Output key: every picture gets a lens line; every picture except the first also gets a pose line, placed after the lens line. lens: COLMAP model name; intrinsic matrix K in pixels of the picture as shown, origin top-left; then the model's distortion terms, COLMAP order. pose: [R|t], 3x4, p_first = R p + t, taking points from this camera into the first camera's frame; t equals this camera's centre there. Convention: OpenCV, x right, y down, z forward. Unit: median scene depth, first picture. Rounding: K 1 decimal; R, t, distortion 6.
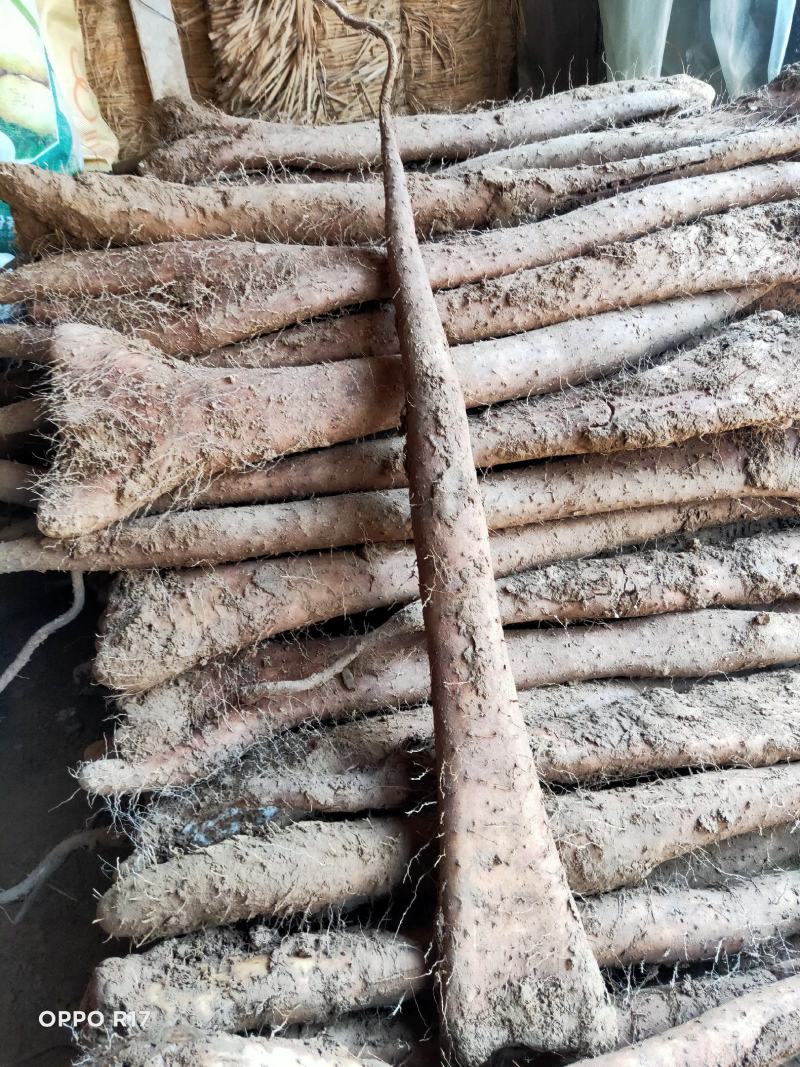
lens RADIAL K [[862.3, 0, 382.0], [0, 862.3, 517.2], [0, 0, 1]] dist [0.030209, -0.017166]
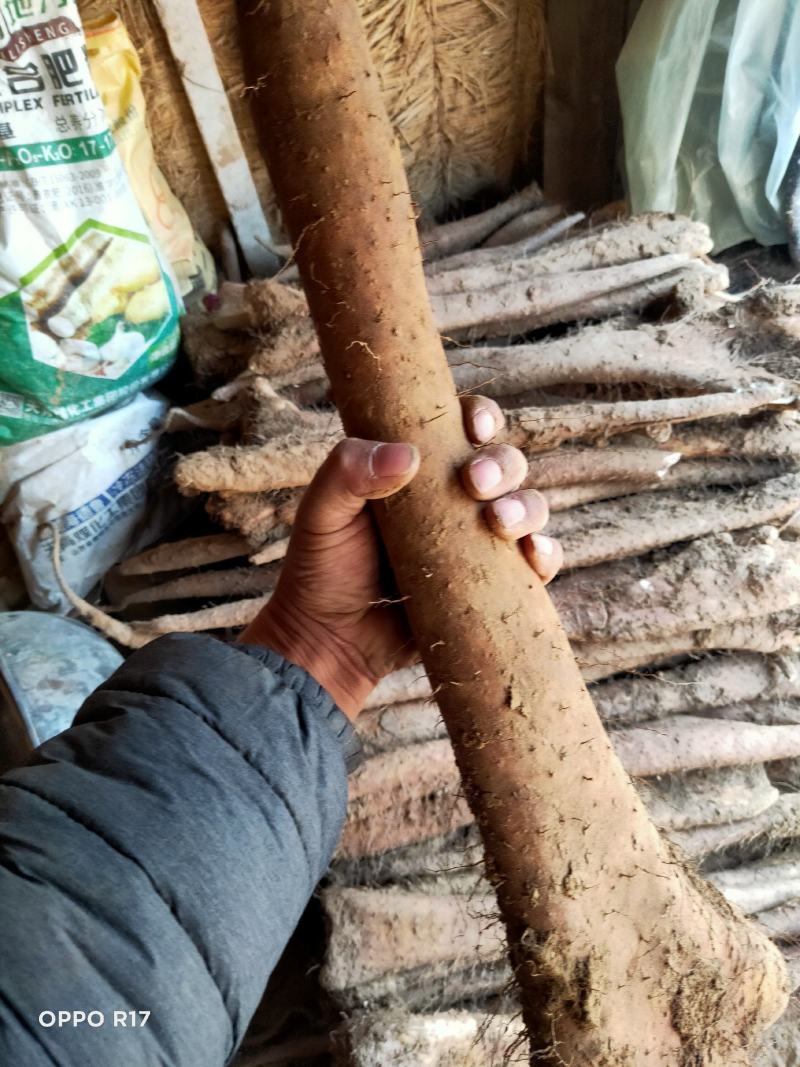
lens RADIAL K [[862.3, 0, 371.9], [0, 862.3, 533.6], [0, 0, 1]] dist [0.030209, -0.017166]
pose [[0.997941, -0.052310, -0.037107, -0.080856], [0.062344, 0.926993, 0.369860, -0.804355], [0.015050, -0.371412, 0.928346, -0.348719]]
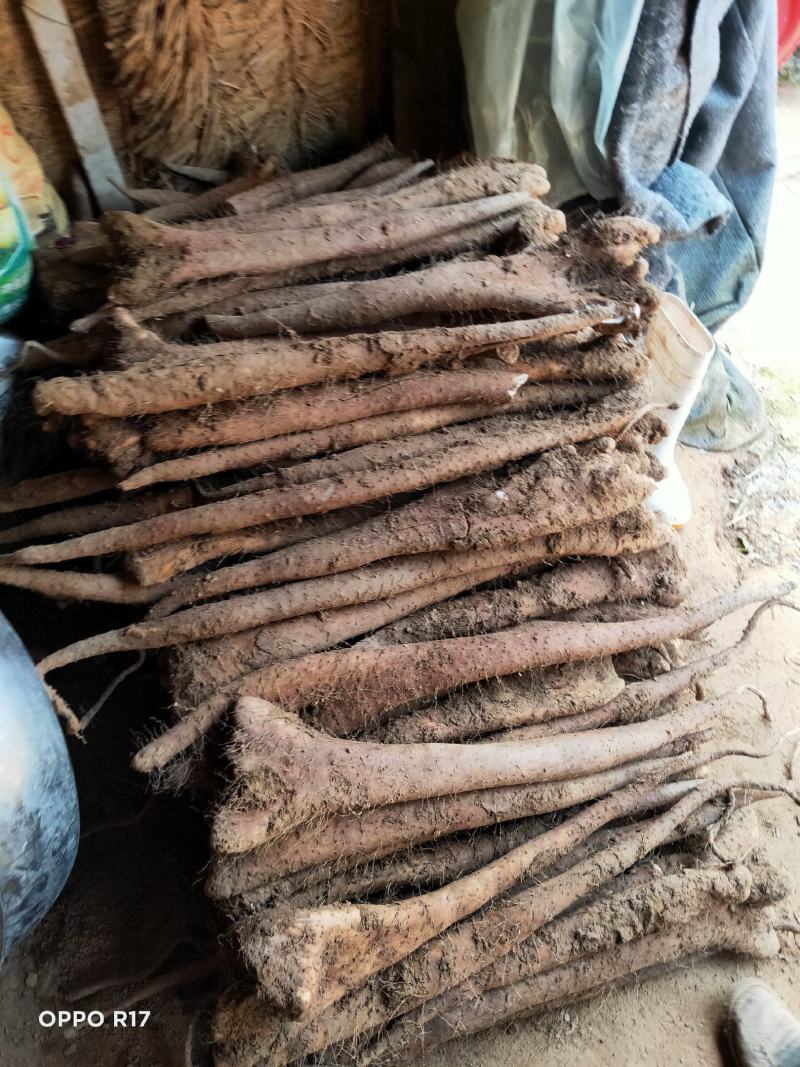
lens RADIAL K [[862.3, 0, 379.7], [0, 862.3, 529.3], [0, 0, 1]] dist [0.030209, -0.017166]
pose [[0.988676, -0.092288, 0.118333, -0.085576], [0.040897, 0.924394, 0.379240, -0.699917], [-0.144385, -0.370106, 0.917701, -0.439362]]
